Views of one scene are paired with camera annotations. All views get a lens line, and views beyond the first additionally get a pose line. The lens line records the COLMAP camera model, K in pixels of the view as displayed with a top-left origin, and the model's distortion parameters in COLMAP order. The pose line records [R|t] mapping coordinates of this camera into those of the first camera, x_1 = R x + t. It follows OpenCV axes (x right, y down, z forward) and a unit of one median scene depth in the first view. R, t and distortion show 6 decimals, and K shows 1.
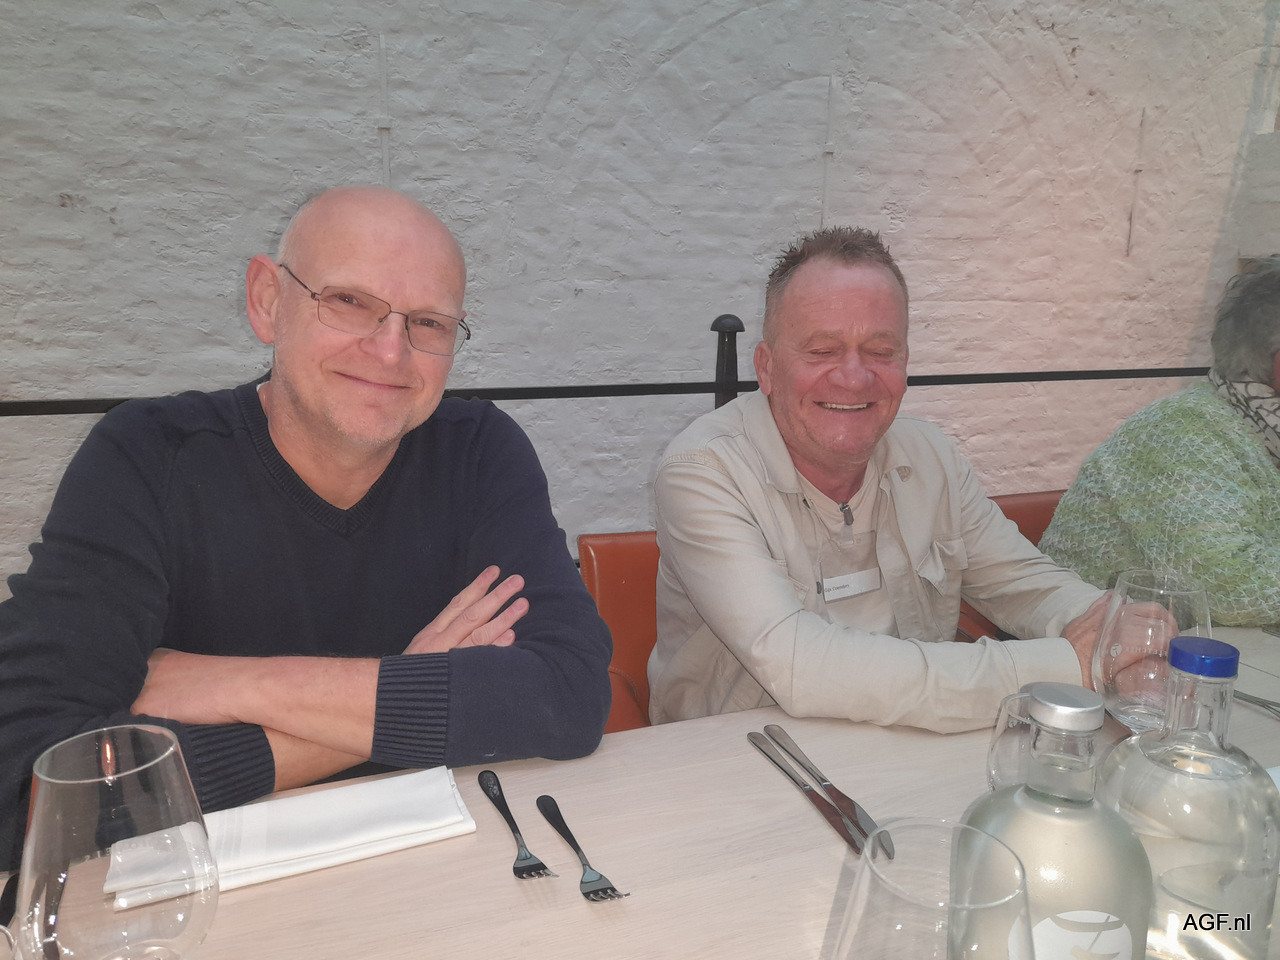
lens RADIAL K [[932.1, 0, 639.2], [0, 932.1, 486.5], [0, 0, 1]] dist [0.032694, -0.025751]
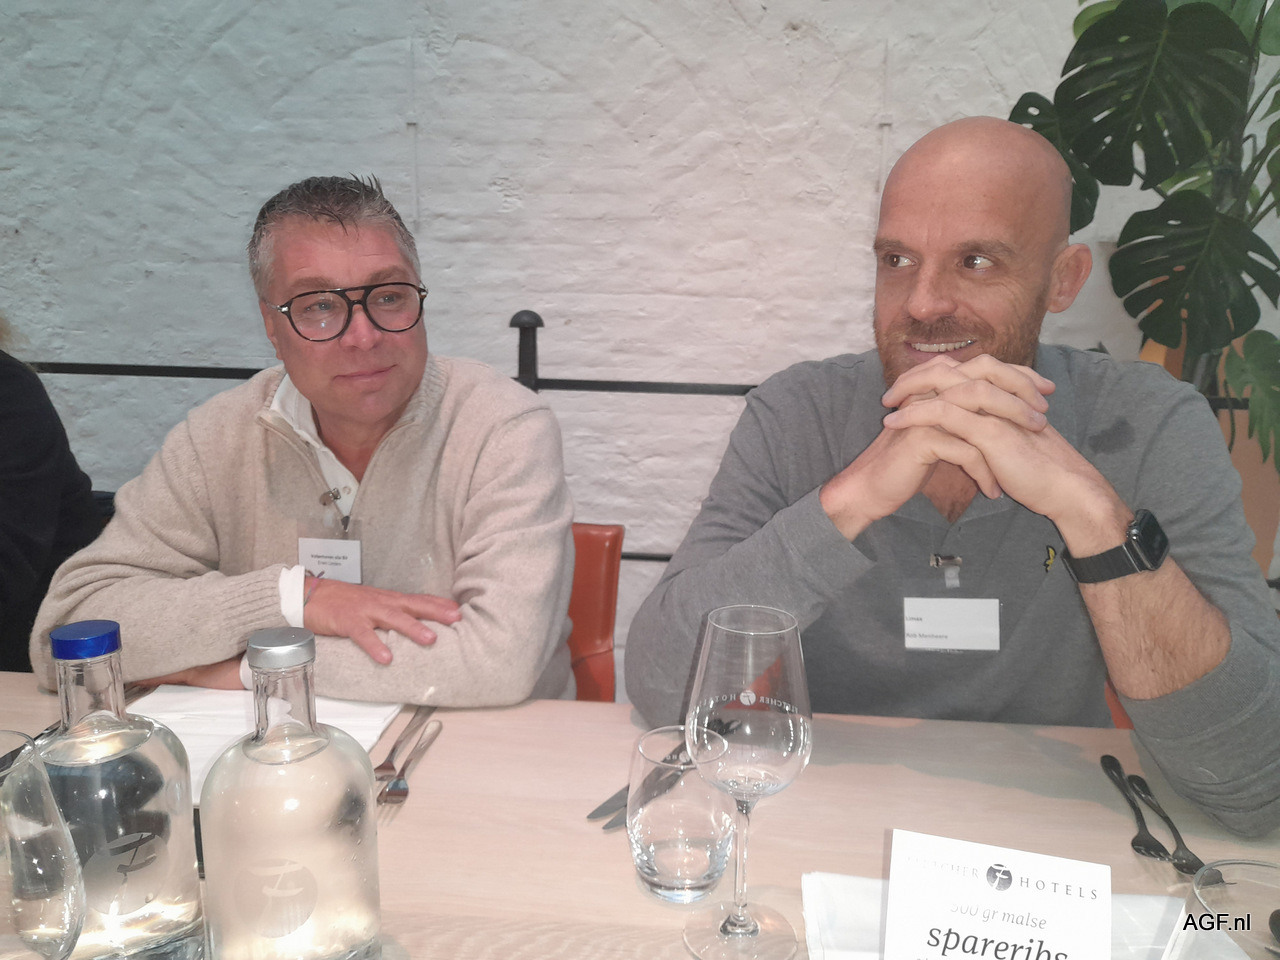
lens RADIAL K [[932.1, 0, 651.2], [0, 932.1, 475.7], [0, 0, 1]] dist [0.032694, -0.025751]
pose [[0.895389, 0.101437, -0.433577, 0.827228], [-0.105122, 0.994338, 0.015540, -0.058905], [0.432698, 0.031664, 0.900983, 0.299285]]
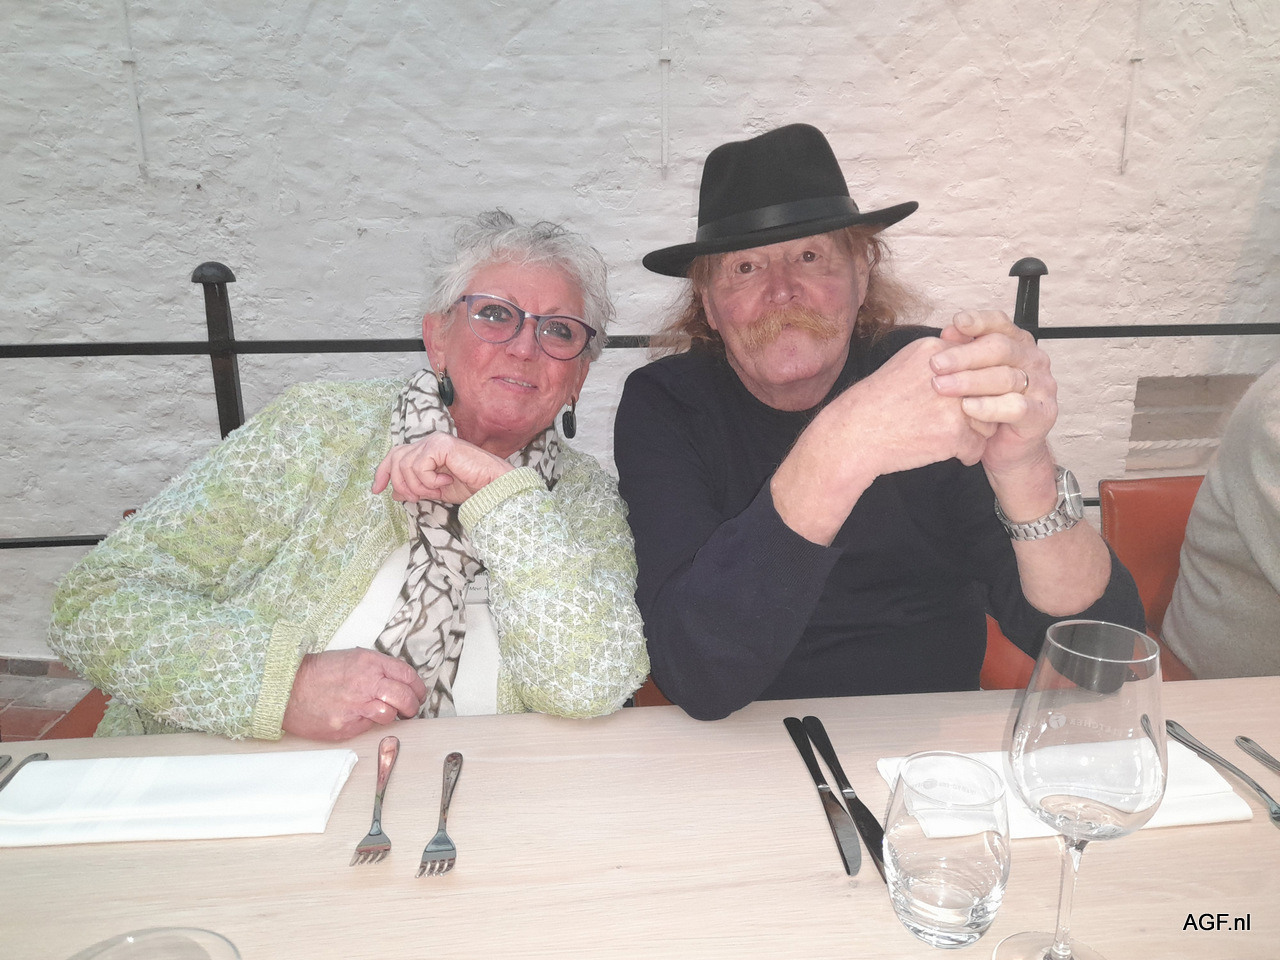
lens RADIAL K [[932.1, 0, 652.4], [0, 932.1, 481.9], [0, 0, 1]] dist [0.032694, -0.025751]
pose [[0.962656, 0.059425, -0.264127, 0.434157], [-0.041710, 0.996519, 0.072185, -0.039100], [0.267497, -0.058473, 0.961783, 0.164276]]
